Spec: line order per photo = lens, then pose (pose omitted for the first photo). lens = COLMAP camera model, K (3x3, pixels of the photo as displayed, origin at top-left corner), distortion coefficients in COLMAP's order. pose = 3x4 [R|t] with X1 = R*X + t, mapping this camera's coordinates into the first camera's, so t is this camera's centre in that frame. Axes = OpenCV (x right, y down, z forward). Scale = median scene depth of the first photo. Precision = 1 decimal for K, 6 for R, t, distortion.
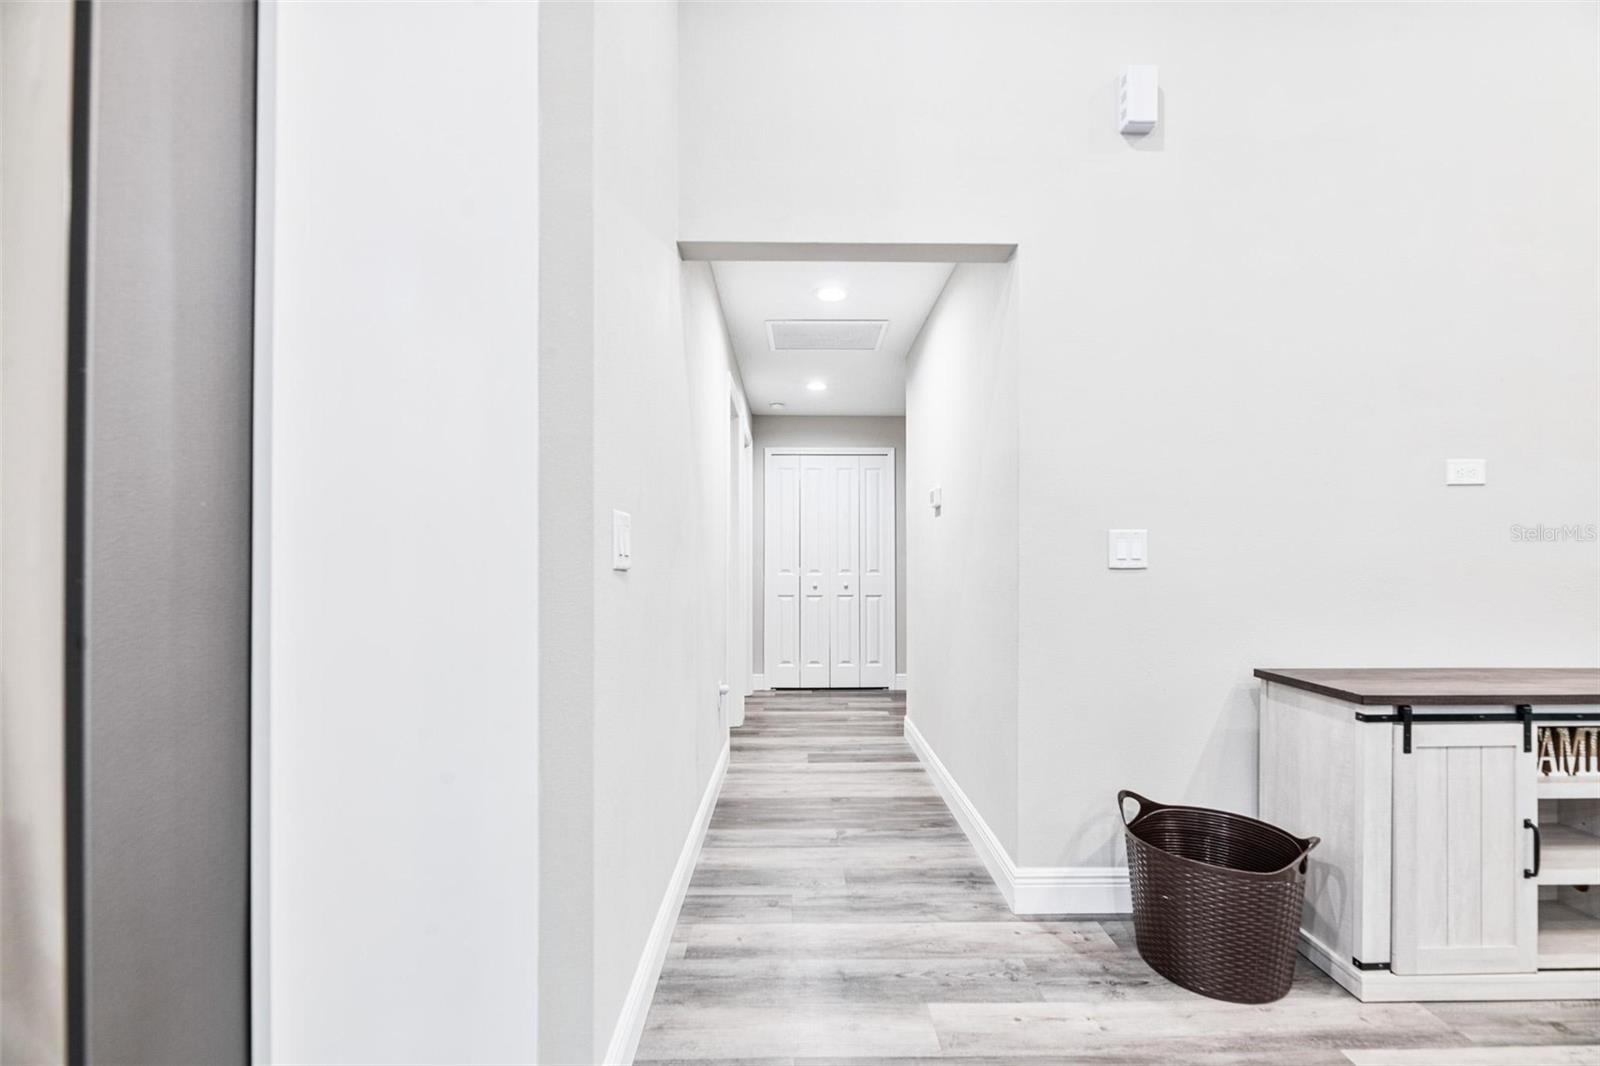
lens RADIAL K [[688.6, 0, 807.8], [0, 688.6, 553.9], [0, 0, 1]] dist [0.000514, 0.000032]
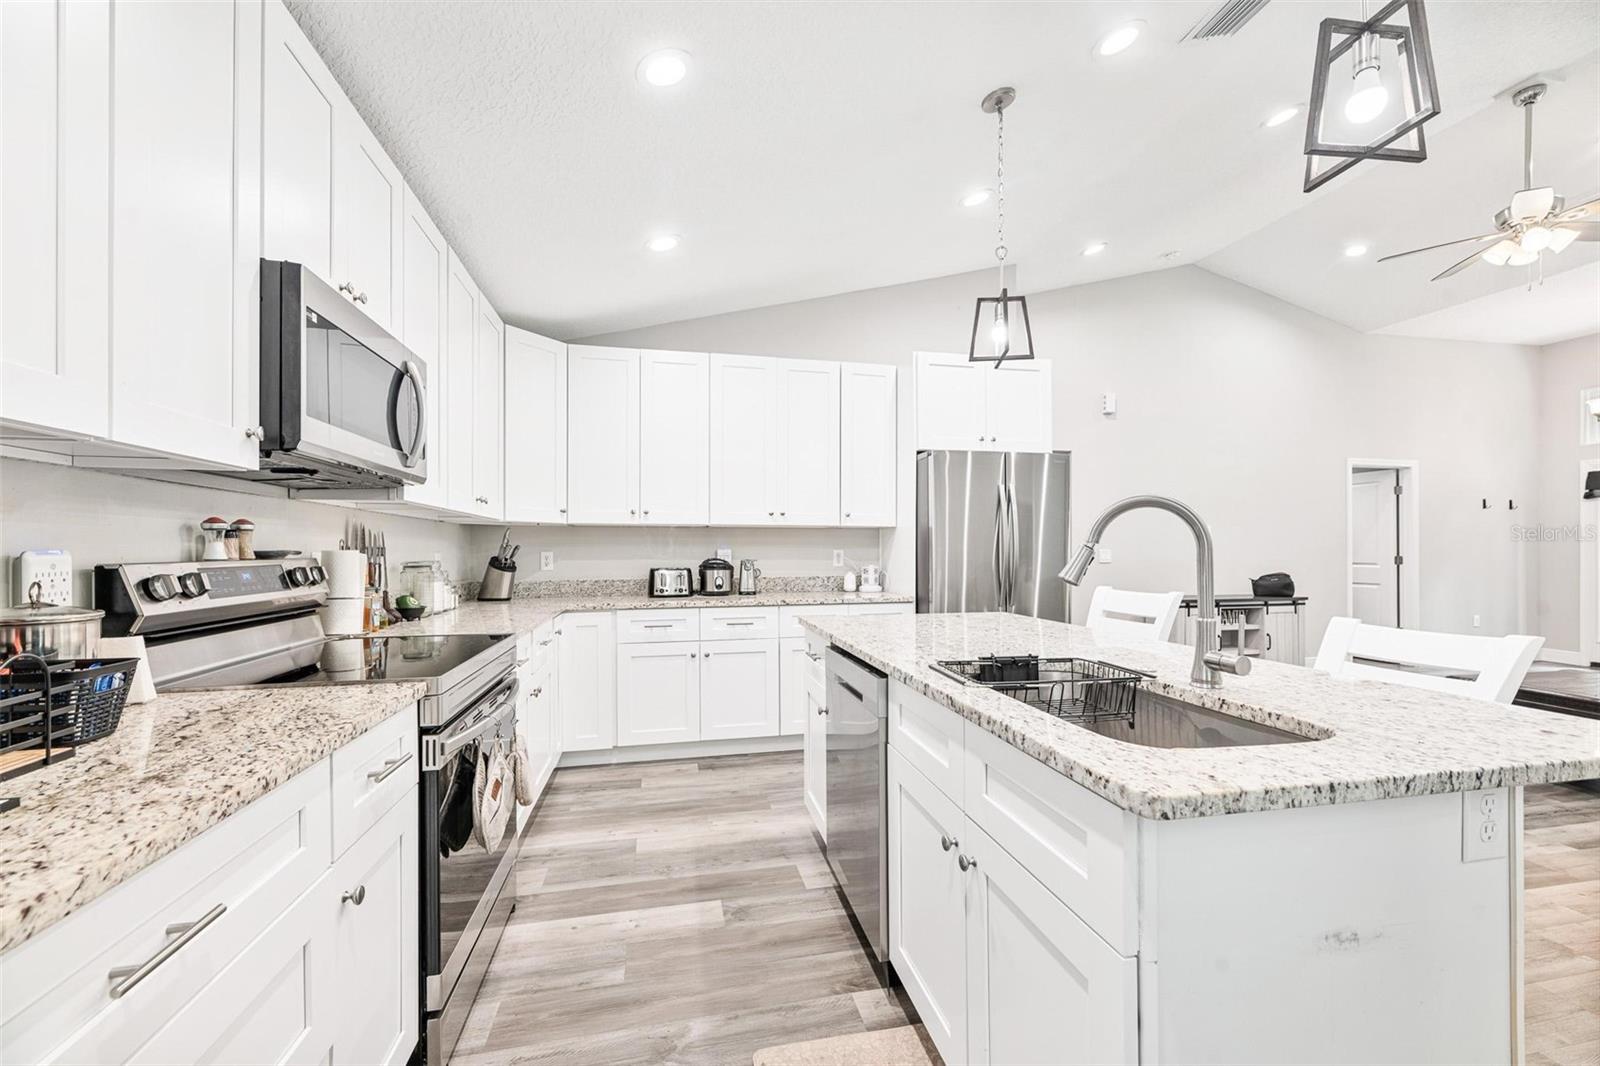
lens RADIAL K [[647.7, 0, 796.5], [0, 647.7, 547.4], [0, 0, 1]] dist [0.000219, 0.000114]
pose [[0.982430, 0.000740, 0.186627, -1.560635], [-0.001799, 0.999983, 0.005506, -0.067805], [-0.186620, -0.005745, 0.982415, -1.703850]]
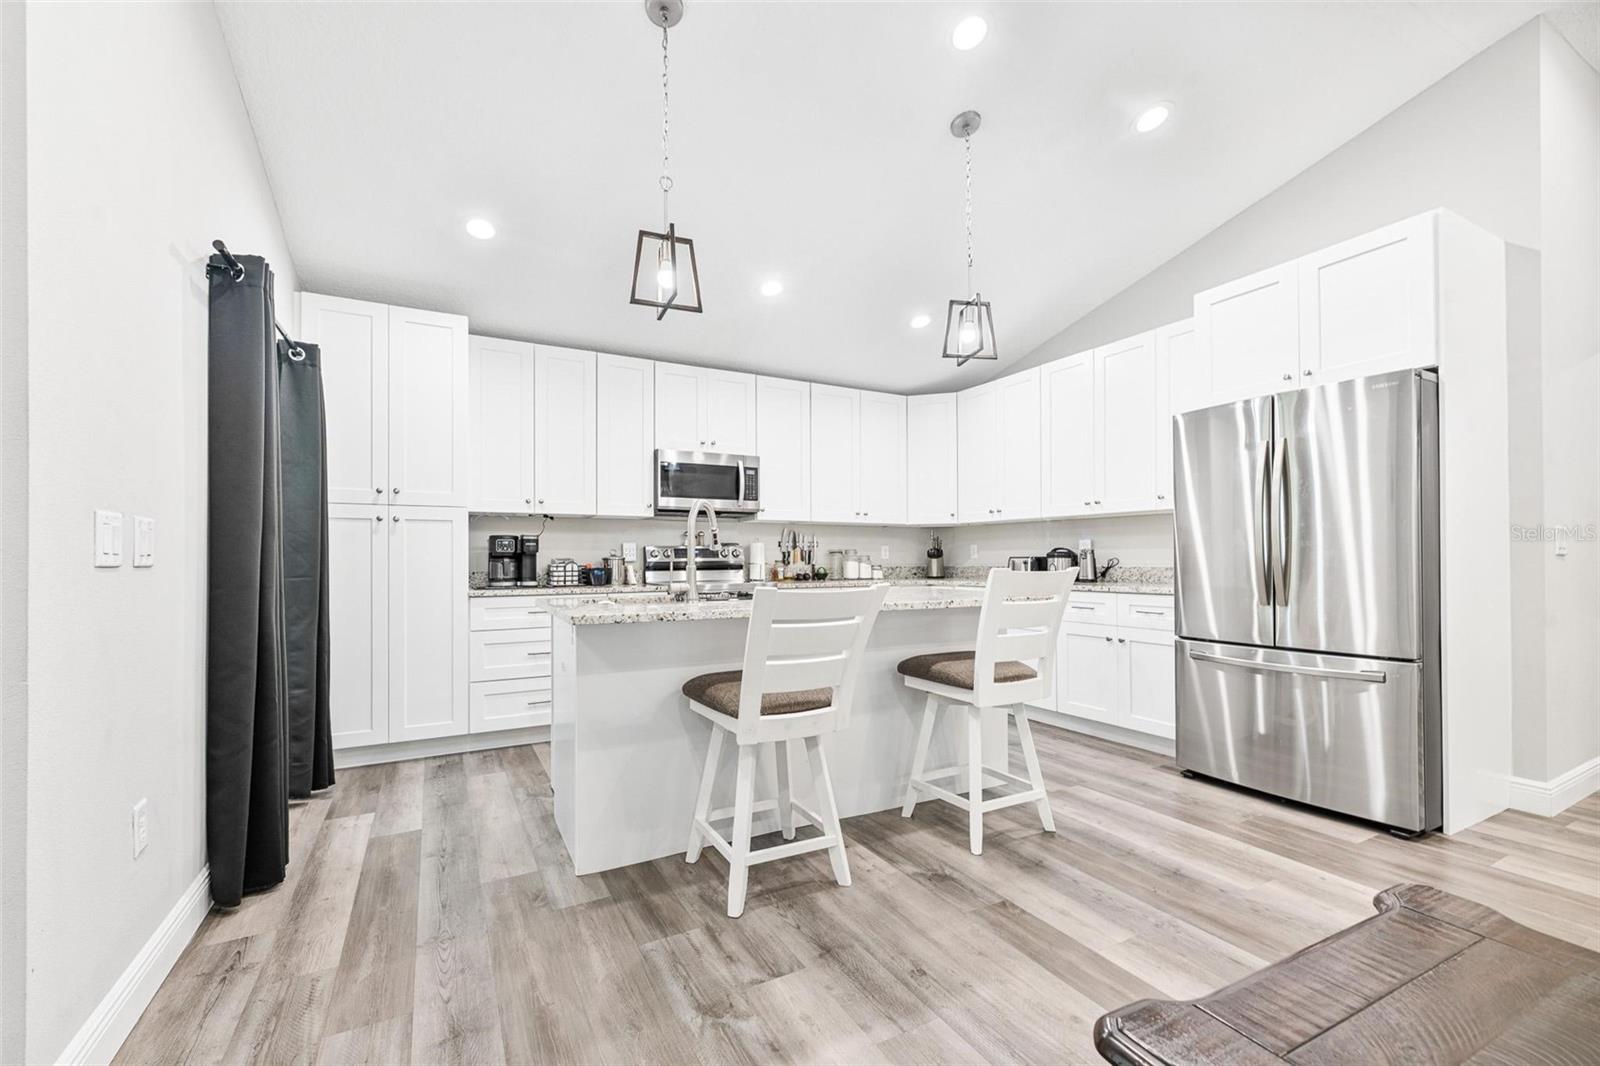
lens RADIAL K [[659.9, 0, 779.9], [0, 659.9, 554.9], [0, 0, 1]] dist [0.001163, 0.000061]
pose [[0.440125, -0.005036, -0.897923, 0.365467], [0.013091, 0.999914, 0.000809, -0.005607], [0.897841, -0.012111, 0.440153, -1.507977]]
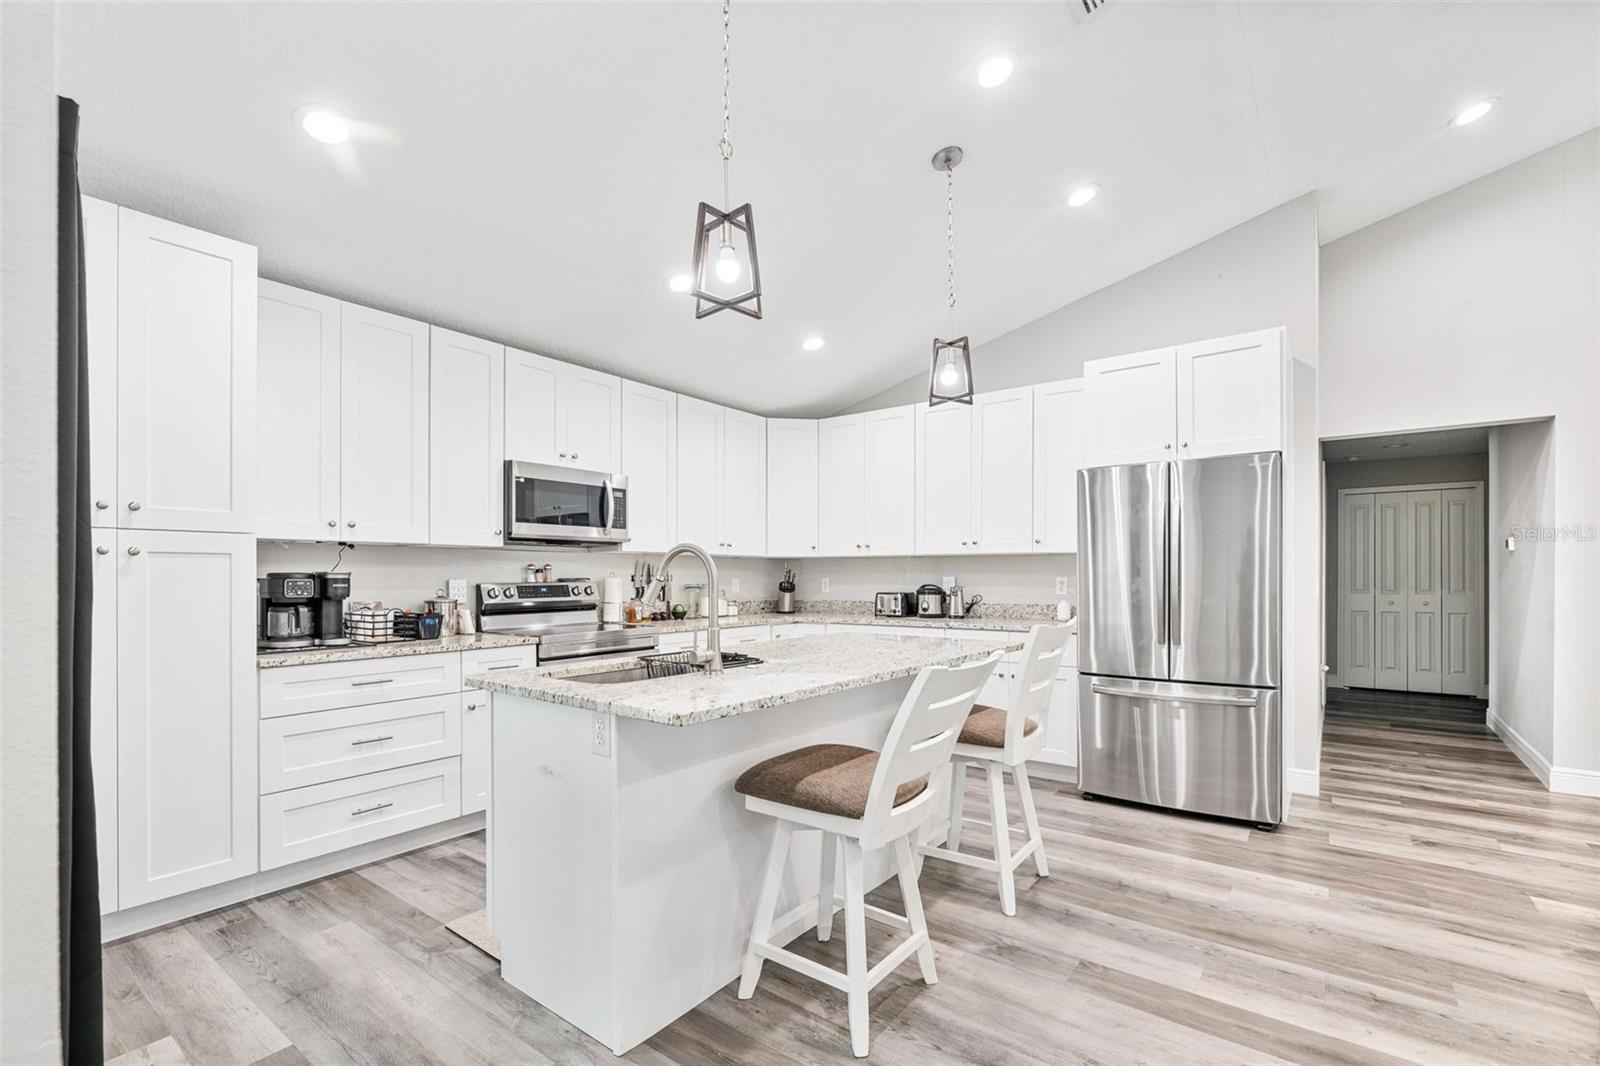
lens RADIAL K [[709.7, 0, 797.4], [0, 709.7, 574.8], [0, 0, 1]] dist [-0.005715, -0.000772]
pose [[0.781980, 0.000548, -0.623303, -0.103756], [0.006907, 0.999931, 0.009544, -0.084014], [0.623265, -0.011768, 0.781922, -1.914403]]
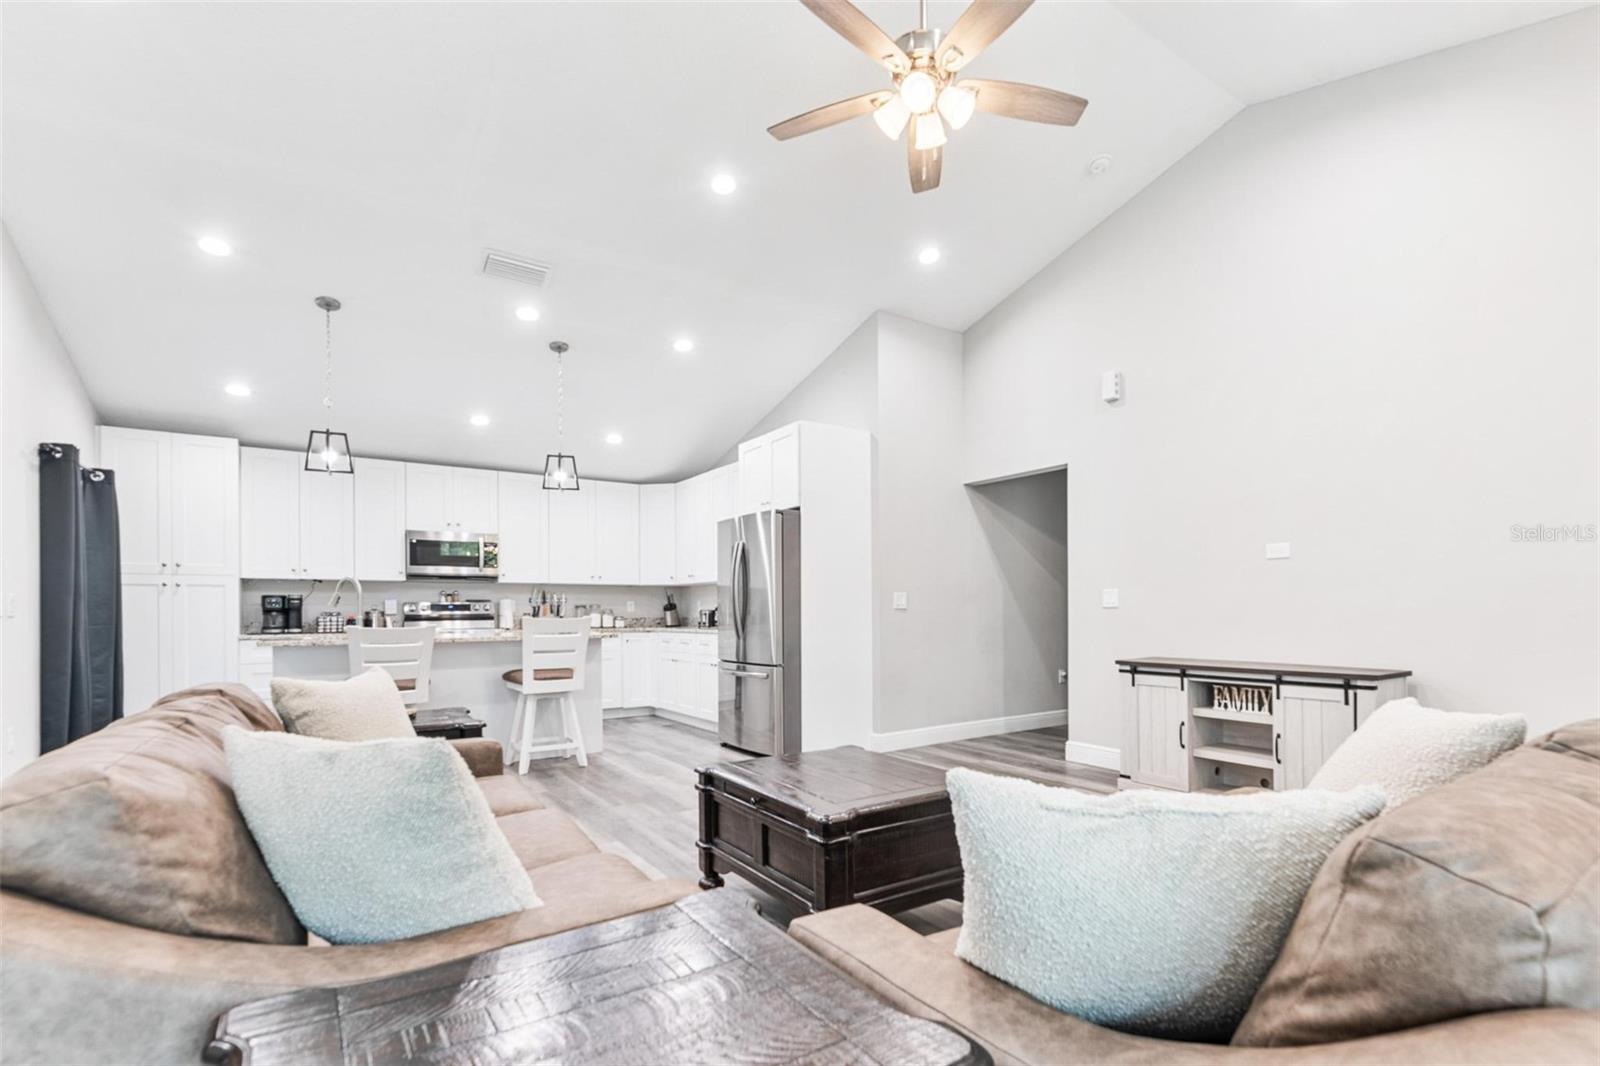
lens RADIAL K [[761.6, 0, 859.9], [0, 761.6, 609.8], [0, 0, 1]] dist [-0.000670, 0.000083]
pose [[0.566617, -0.002329, -0.823978, 2.298001], [0.014467, 0.999870, 0.007123, -0.001459], [0.823855, -0.015957, 0.566577, -1.132954]]
